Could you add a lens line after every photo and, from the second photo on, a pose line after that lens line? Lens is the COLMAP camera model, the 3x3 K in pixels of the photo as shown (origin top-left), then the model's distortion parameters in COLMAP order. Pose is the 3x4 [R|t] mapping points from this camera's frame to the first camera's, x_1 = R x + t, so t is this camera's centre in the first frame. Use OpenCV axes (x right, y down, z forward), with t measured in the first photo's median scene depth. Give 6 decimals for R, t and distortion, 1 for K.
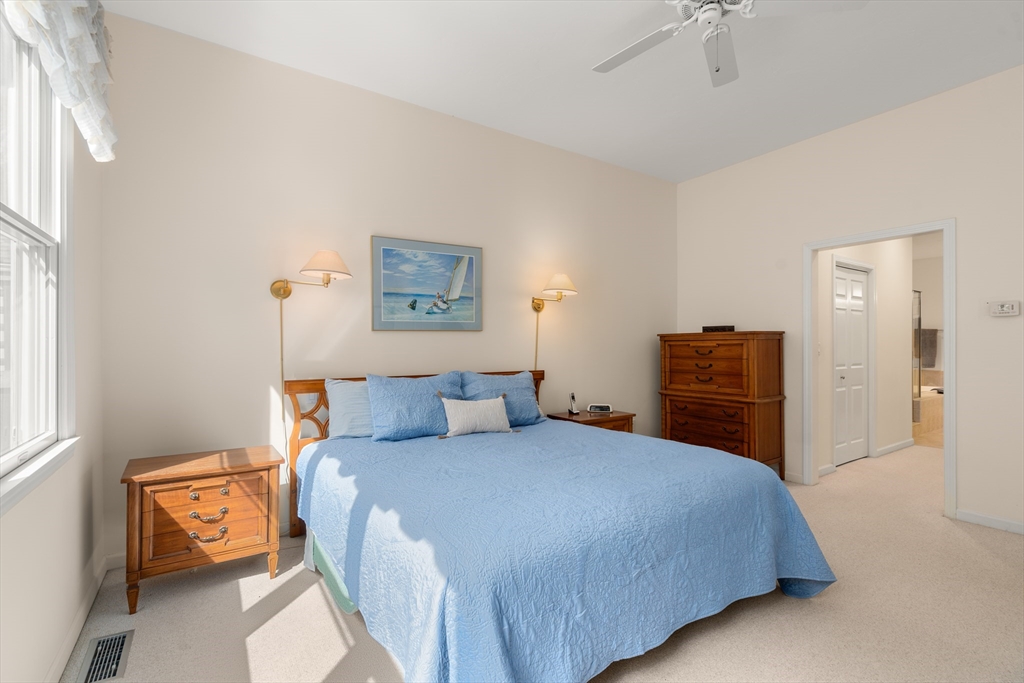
lens RADIAL K [[466.1, 0, 512.0], [0, 466.1, 341.5], [0, 0, 1]] dist [-0.002421, -0.000149]
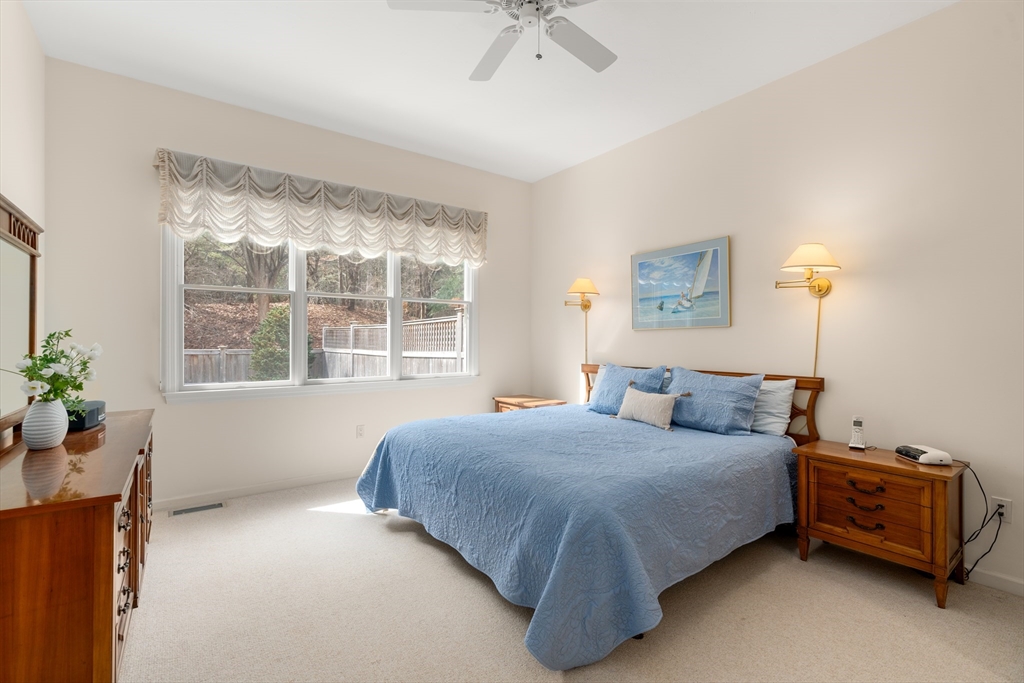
lens RADIAL K [[463.5, 0, 506.2], [0, 463.5, 339.4], [0, 0, 1]] dist [-0.000518, 0.000224]
pose [[0.050513, -0.001034, -0.998723, 0.871617], [-0.000413, 0.999999, -0.001056, 0.003761], [0.998723, 0.000465, 0.050512, 0.550144]]
